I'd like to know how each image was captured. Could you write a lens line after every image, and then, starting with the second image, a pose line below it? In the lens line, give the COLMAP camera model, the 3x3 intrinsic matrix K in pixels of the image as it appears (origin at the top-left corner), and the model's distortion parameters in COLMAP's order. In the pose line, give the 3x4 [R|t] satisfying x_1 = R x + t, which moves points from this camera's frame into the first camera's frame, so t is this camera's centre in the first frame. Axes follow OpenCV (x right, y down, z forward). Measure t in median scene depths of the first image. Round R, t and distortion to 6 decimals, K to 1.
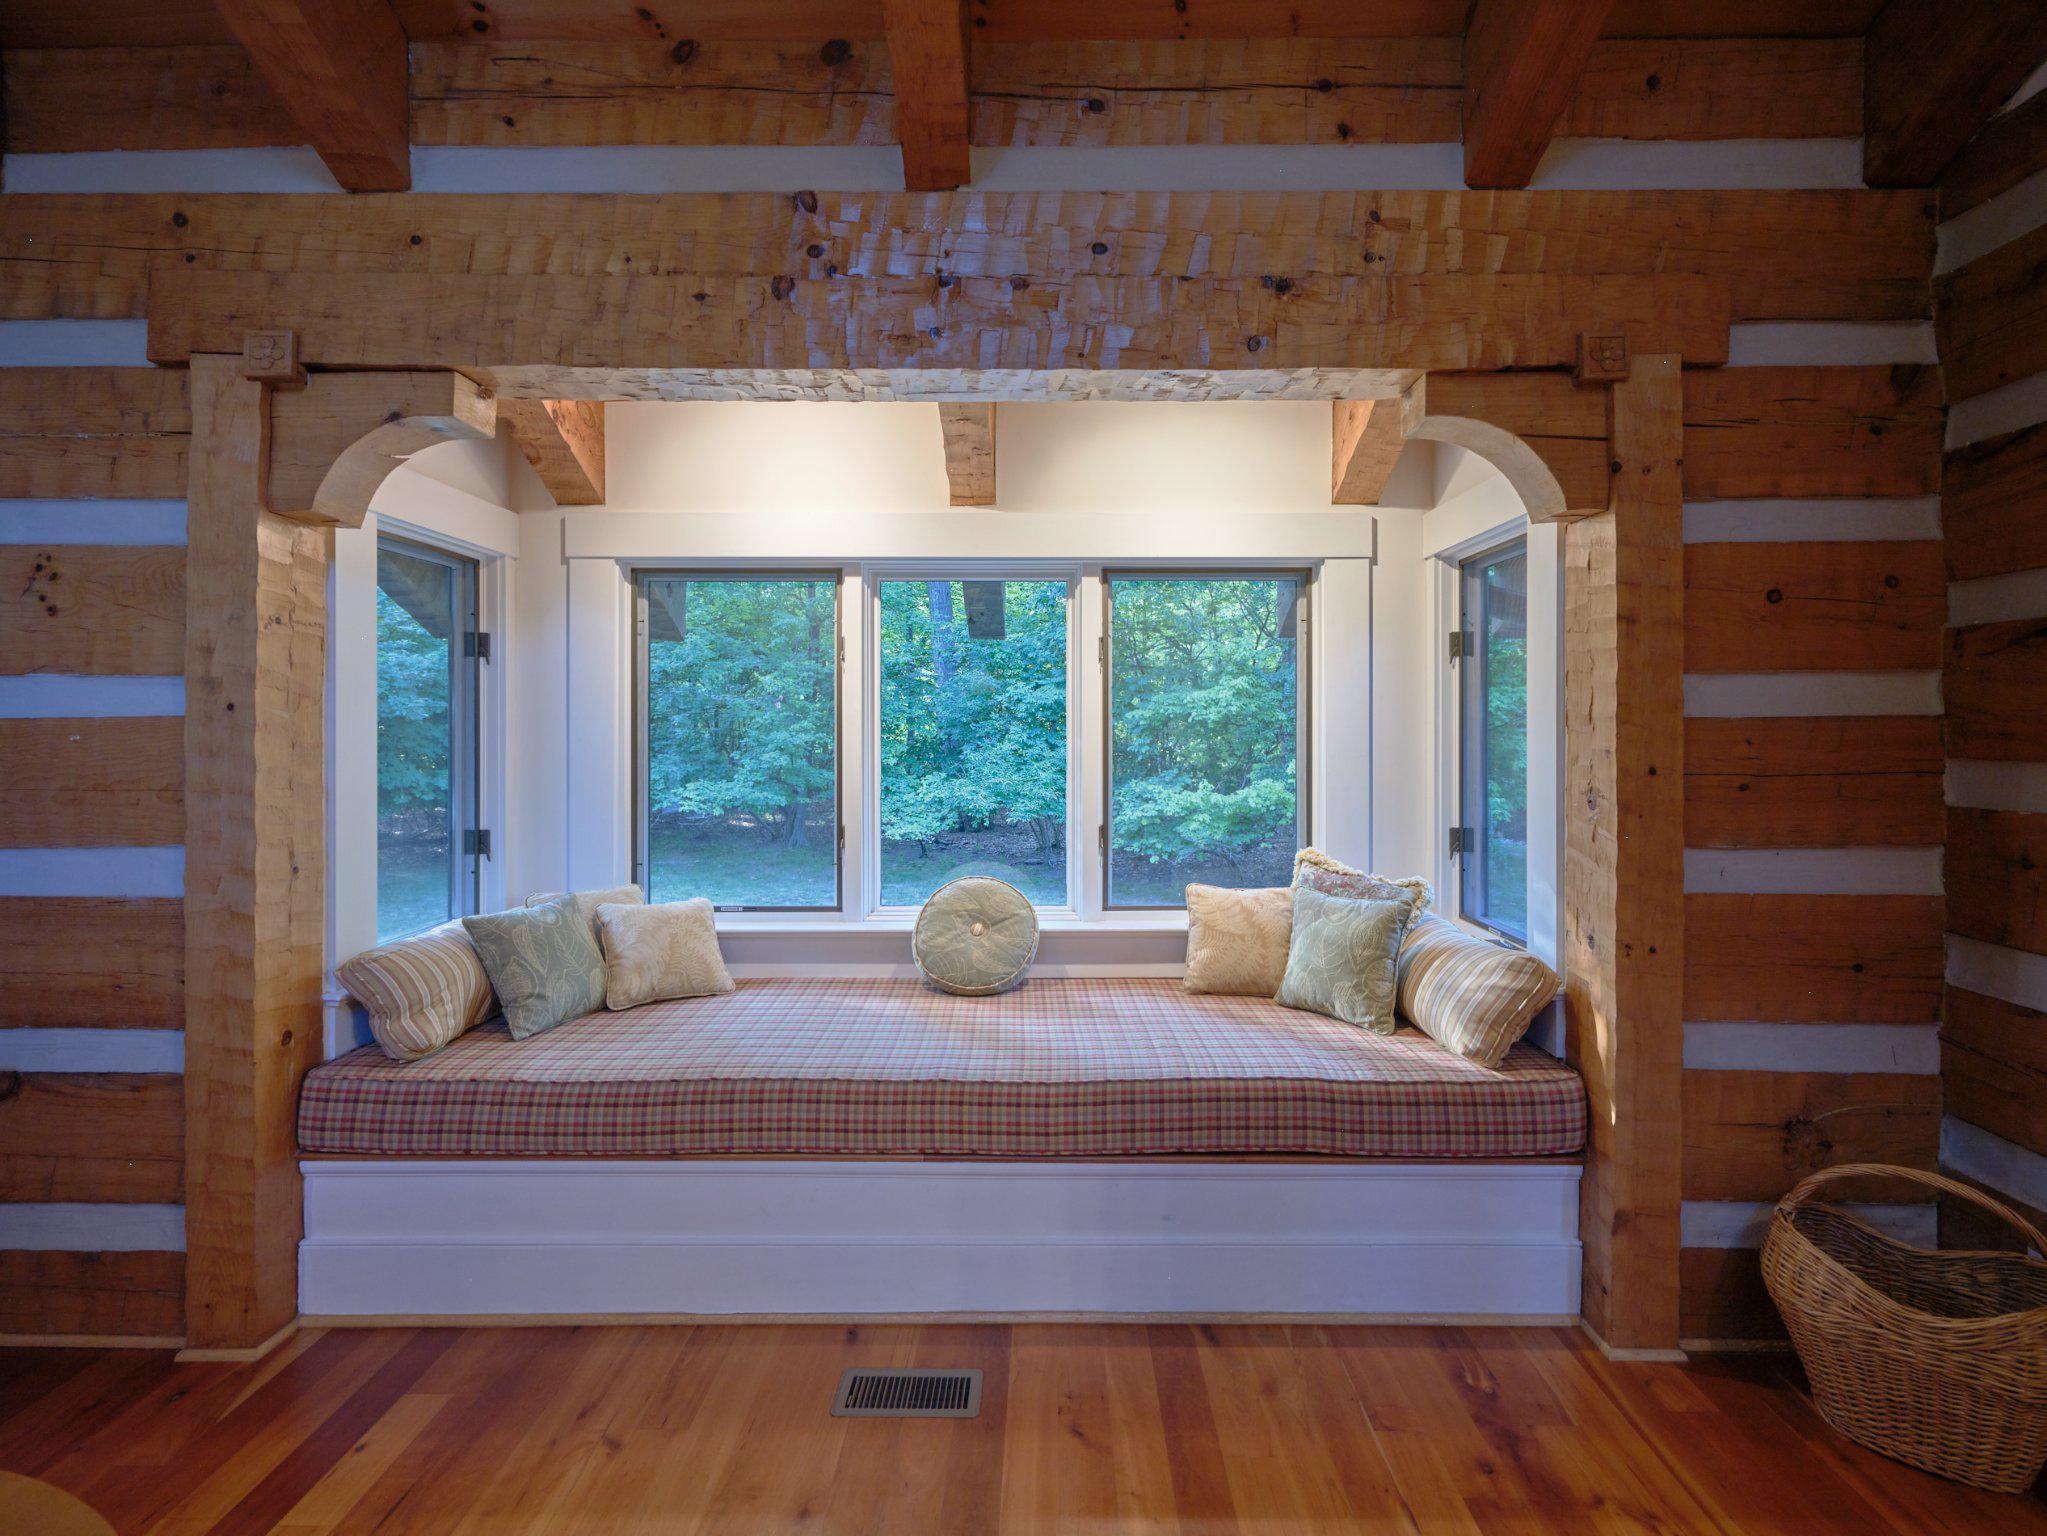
lens RADIAL K [[968.0, 0, 1060.7], [0, 968.0, 726.6], [0, 0, 1]] dist [0.001309, -0.001229]
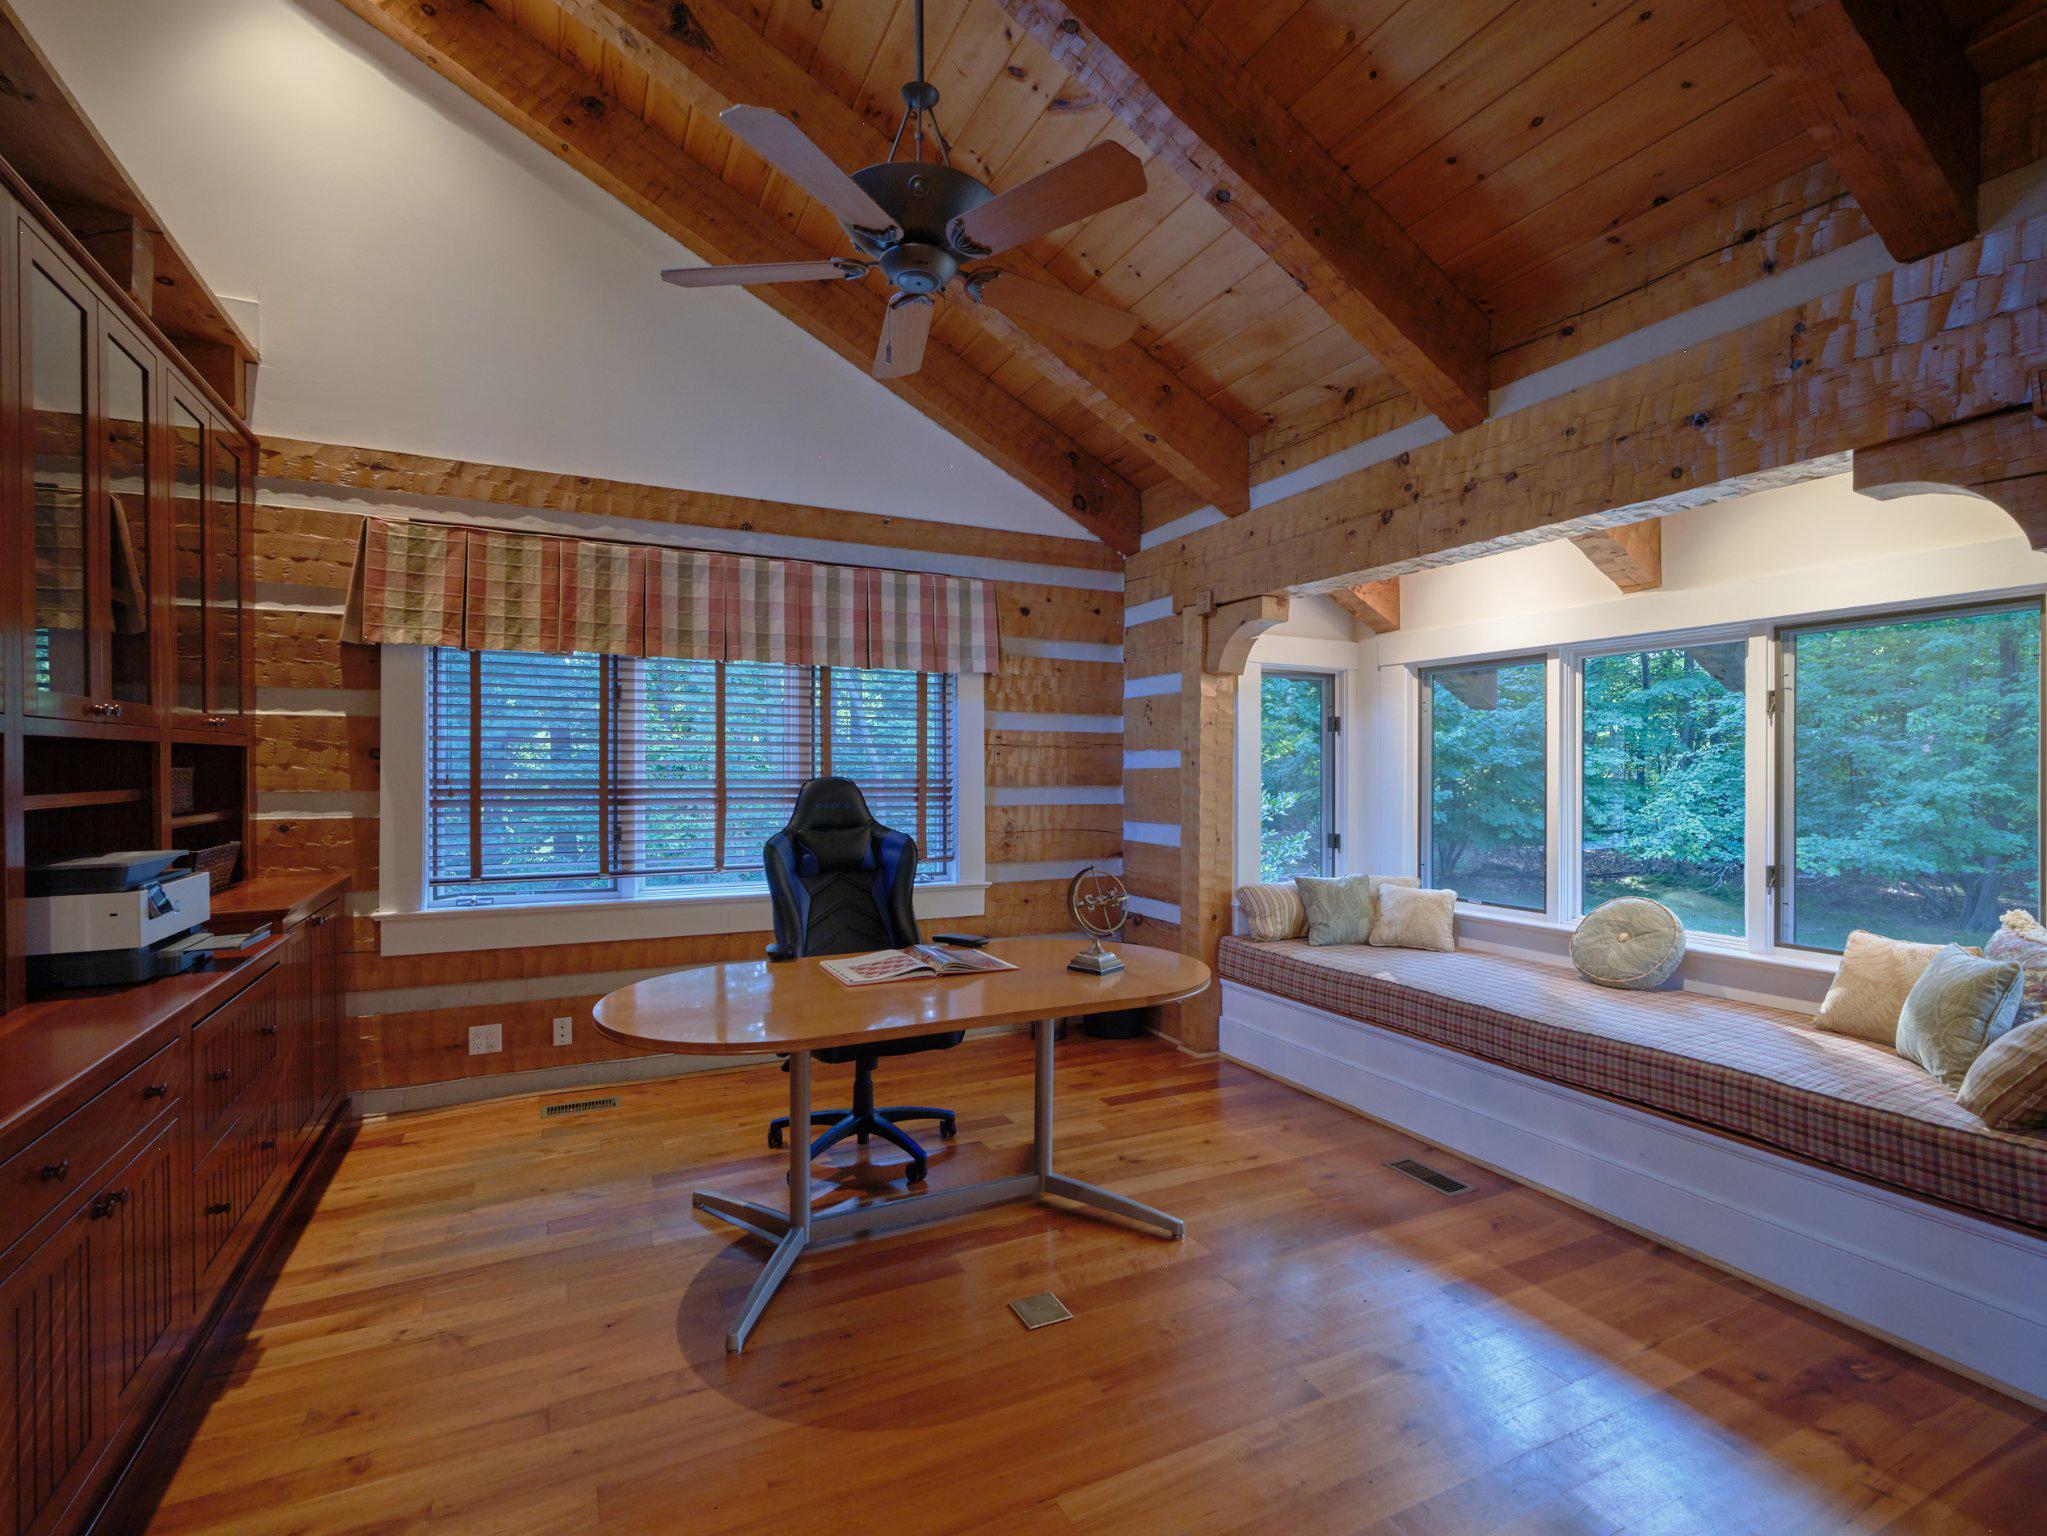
lens RADIAL K [[968.0, 0, 1024.6], [0, 968.0, 770.7], [0, 0, 1]] dist [0.001309, -0.001229]
pose [[0.440239, 0.000957, -0.897880, 0.902419], [-0.003591, 0.999993, -0.000694, -0.000606], [0.897874, 0.003530, 0.440239, -0.306347]]
